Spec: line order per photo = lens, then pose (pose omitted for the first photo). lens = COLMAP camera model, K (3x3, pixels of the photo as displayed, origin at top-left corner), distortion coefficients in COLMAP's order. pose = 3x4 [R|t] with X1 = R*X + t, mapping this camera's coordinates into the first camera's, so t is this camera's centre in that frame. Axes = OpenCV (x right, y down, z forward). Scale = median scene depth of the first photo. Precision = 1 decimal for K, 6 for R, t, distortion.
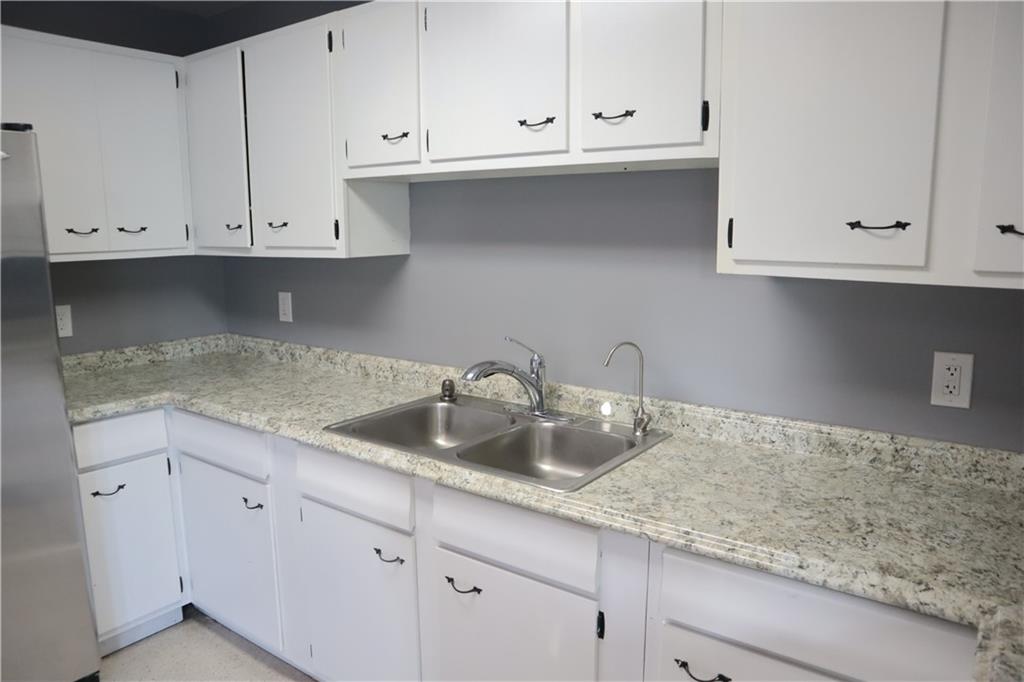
lens RADIAL K [[735.7, 0, 503.0], [0, 735.7, 352.5], [0, 0, 1]] dist [-0.120942, 0.099510]
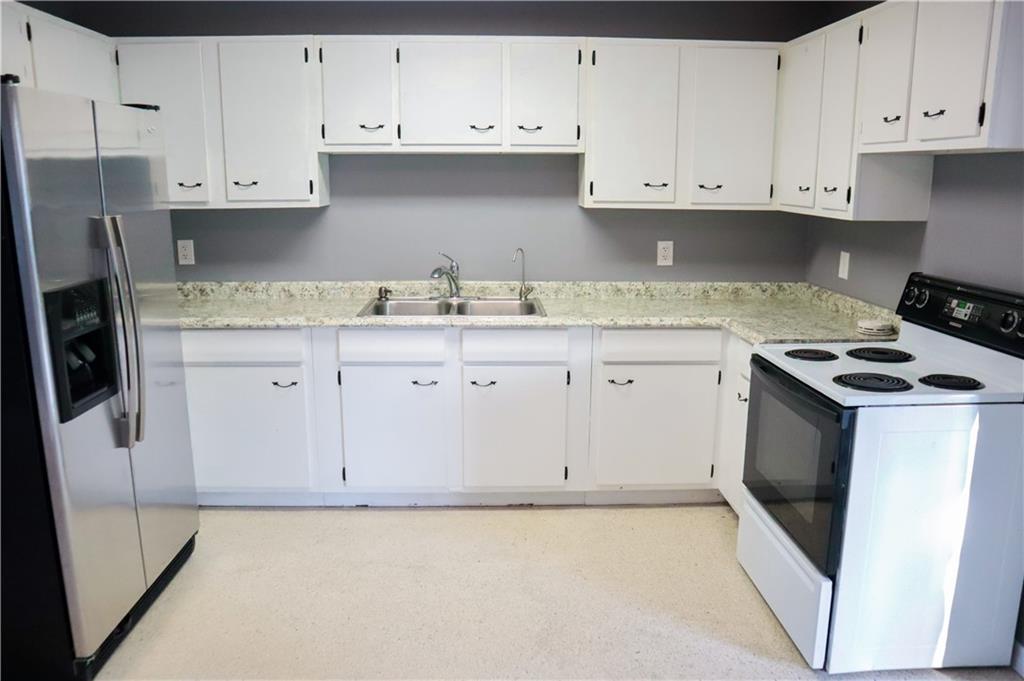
lens RADIAL K [[769.6, 0, 512.0], [0, 769.6, 340.5], [0, 0, 1]] dist [-0.072351, 0.002439]
pose [[0.783410, -0.118925, 0.610020, -1.054847], [0.101083, 0.992834, 0.063741, 0.090745], [-0.613229, 0.011727, 0.789818, -0.514056]]
